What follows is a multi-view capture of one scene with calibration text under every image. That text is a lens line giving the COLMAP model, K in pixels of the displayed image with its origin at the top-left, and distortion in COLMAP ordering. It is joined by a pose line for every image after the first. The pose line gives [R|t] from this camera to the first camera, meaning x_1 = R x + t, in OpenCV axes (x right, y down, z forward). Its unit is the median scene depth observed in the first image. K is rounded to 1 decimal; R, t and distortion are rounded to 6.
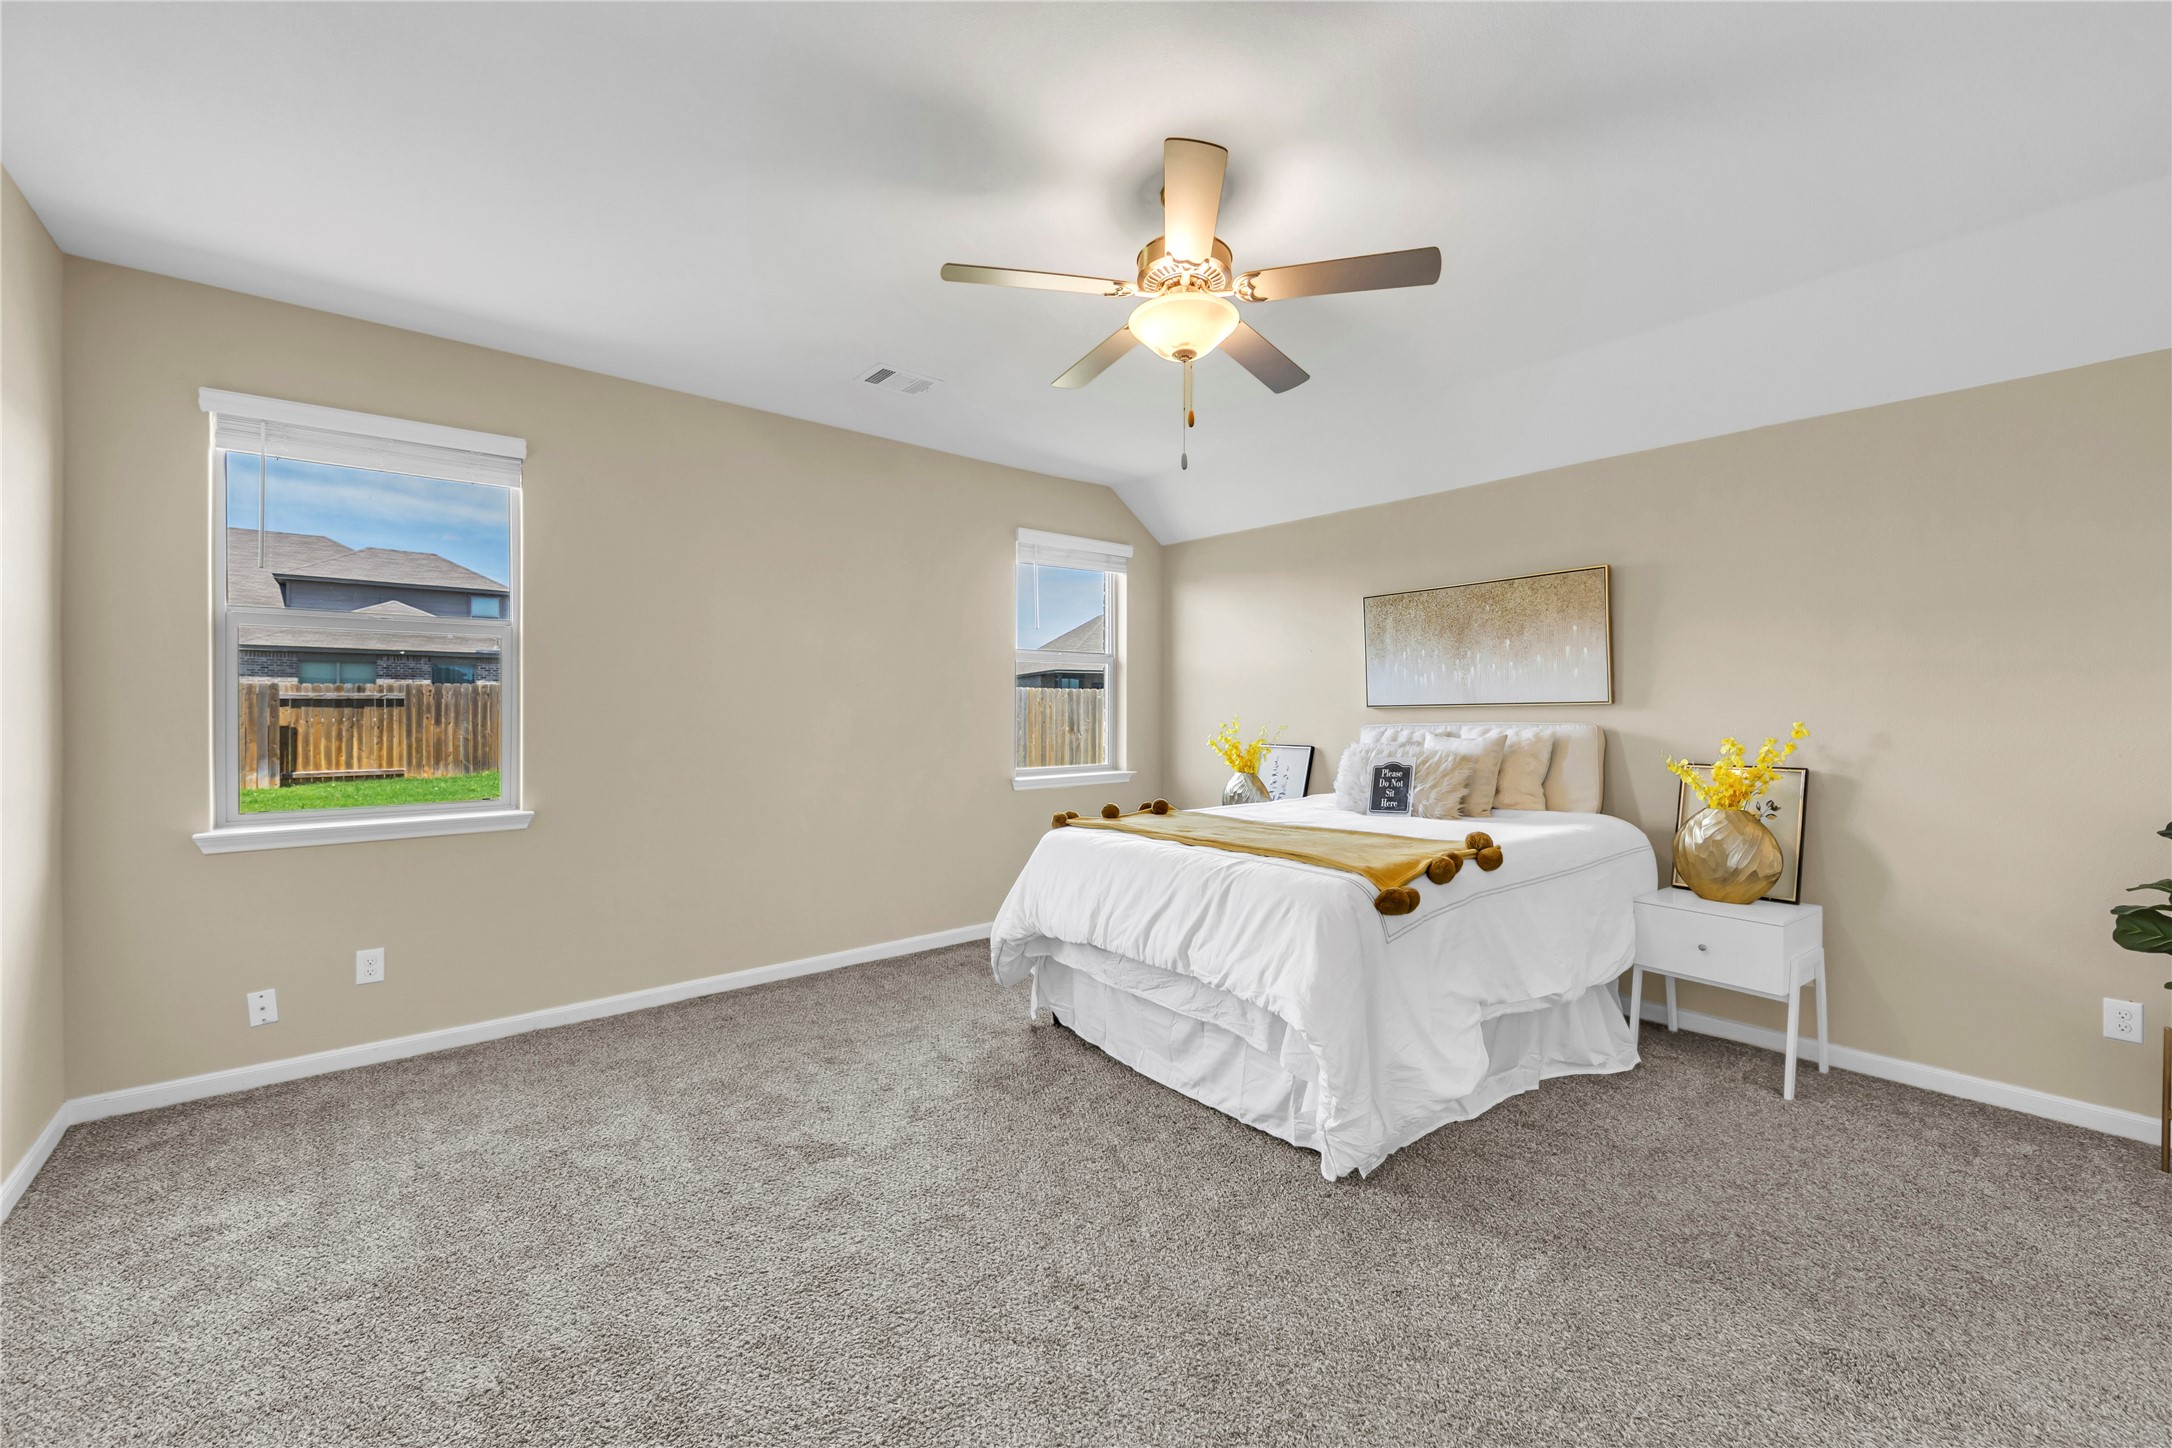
lens RADIAL K [[851.8, 0, 1096.4], [0, 851.8, 715.7], [0, 0, 1]] dist [-0.005495, 0.001140]
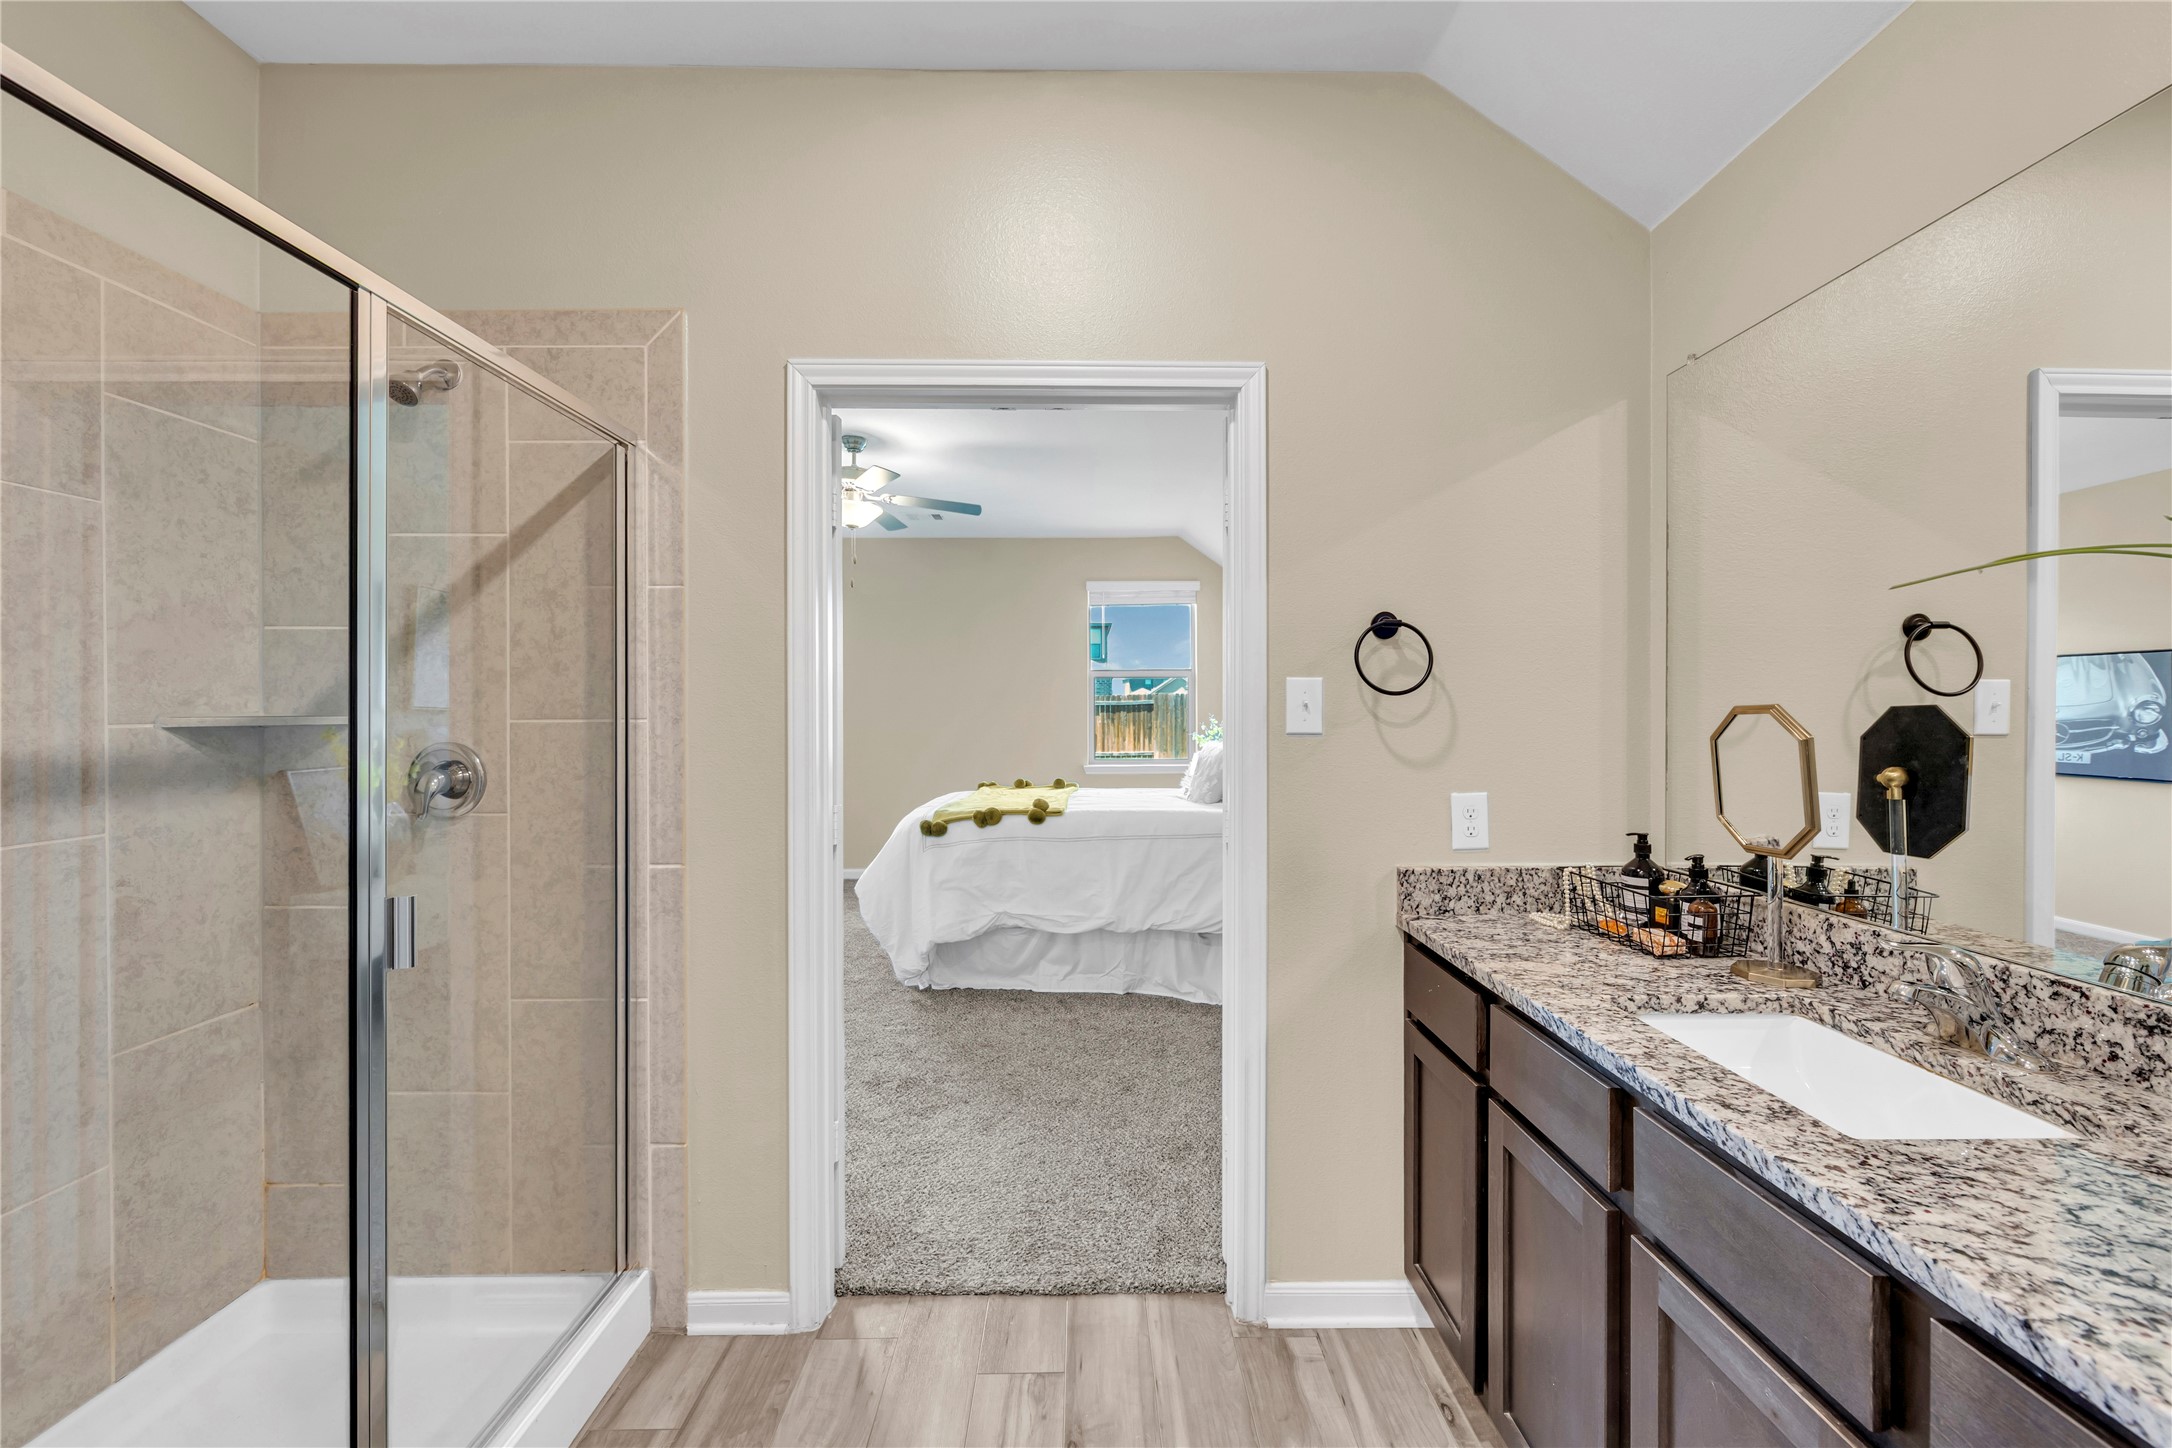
lens RADIAL K [[851.8, 0, 1084.1], [0, 851.8, 713.6], [0, 0, 1]] dist [-0.005495, 0.001140]
pose [[0.762595, -0.004142, -0.646862, 1.072346], [0.000107, 0.999980, -0.006278, -0.001212], [0.646876, 0.004718, 0.762581, -0.065170]]
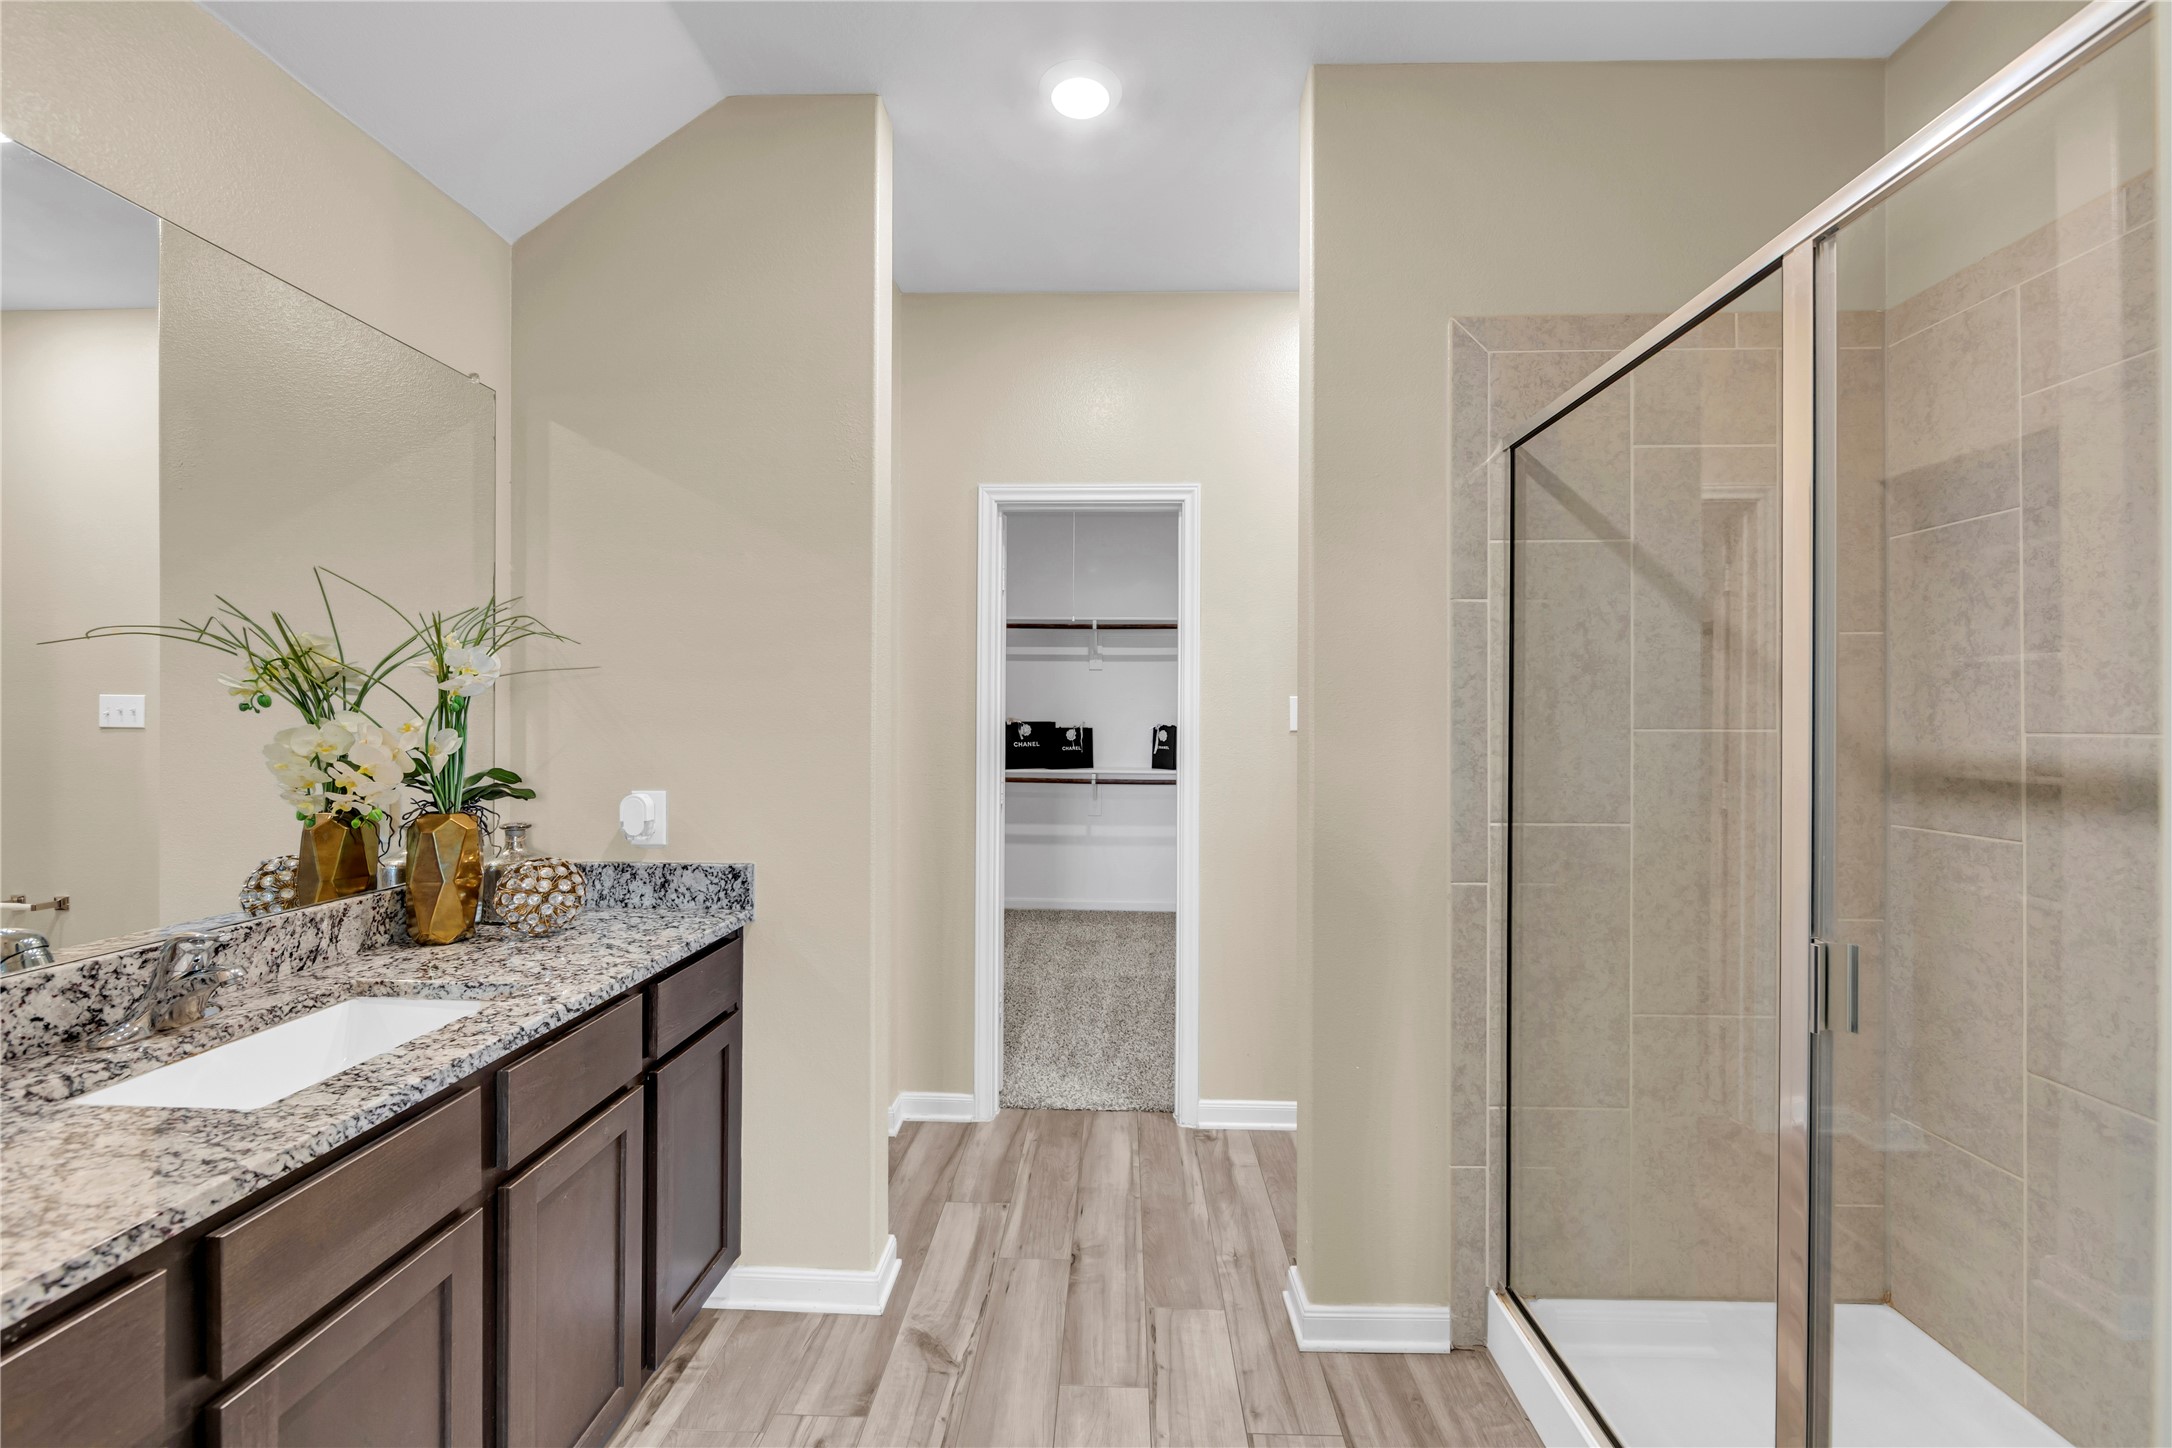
lens RADIAL K [[856.9, 0, 1091.0], [0, 856.9, 714.9], [0, 0, 1]] dist [-0.001262, 0.000007]
pose [[-0.735609, -0.006496, 0.677375, 0.665247], [-0.004889, 0.999979, 0.004280, -0.005095], [-0.677388, -0.000163, -0.735626, 0.349690]]
